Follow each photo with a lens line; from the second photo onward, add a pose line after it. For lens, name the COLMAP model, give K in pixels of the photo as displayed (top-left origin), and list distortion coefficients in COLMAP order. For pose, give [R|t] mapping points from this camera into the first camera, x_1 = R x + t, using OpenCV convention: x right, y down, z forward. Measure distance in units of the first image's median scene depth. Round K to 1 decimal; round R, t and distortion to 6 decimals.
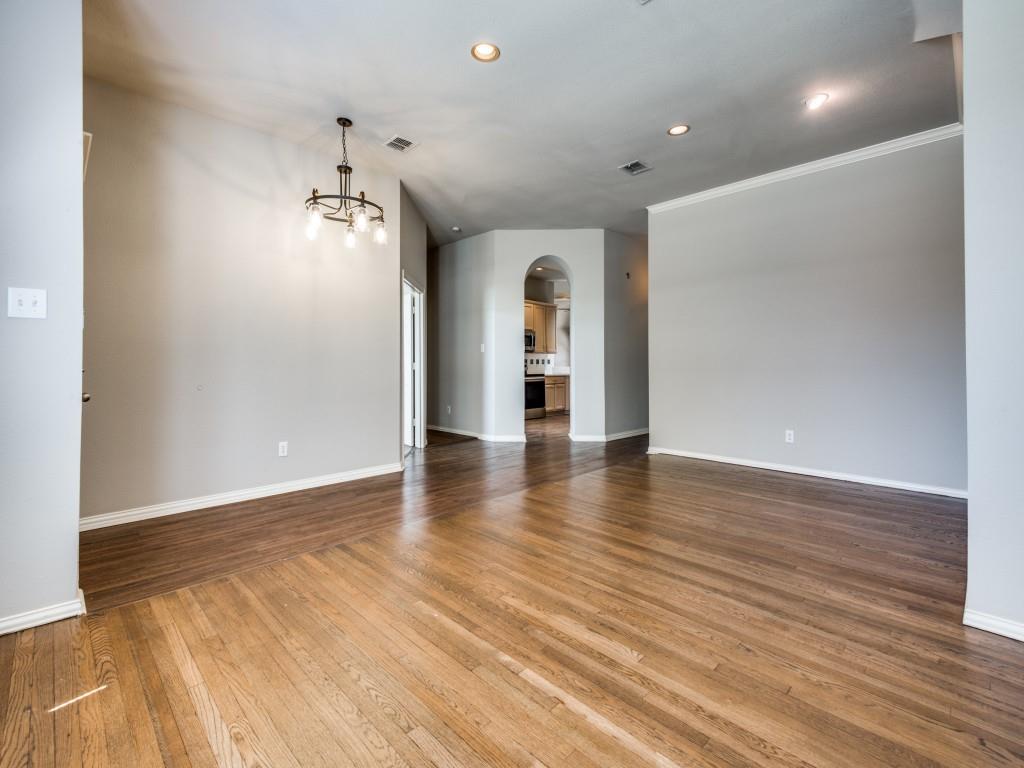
lens RADIAL K [[476.5, 0, 510.4], [0, 476.5, 381.4], [0, 0, 1]] dist [0.014113, -0.008606]
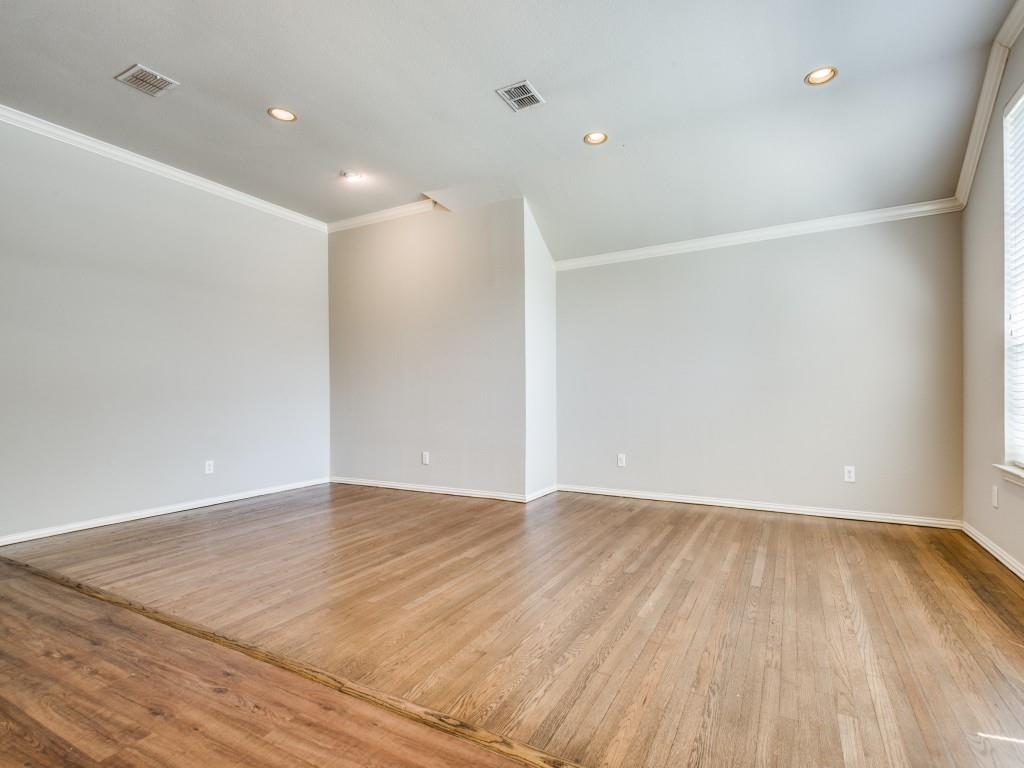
lens RADIAL K [[500.9, 0, 517.1], [0, 500.9, 383.5], [0, 0, 1]] dist [0.022644, -0.001850]
pose [[-0.298021, 0.017066, 0.954407, -1.171638], [0.041520, 0.999126, -0.004900, -0.026563], [-0.953656, 0.038166, -0.298469, 1.607306]]
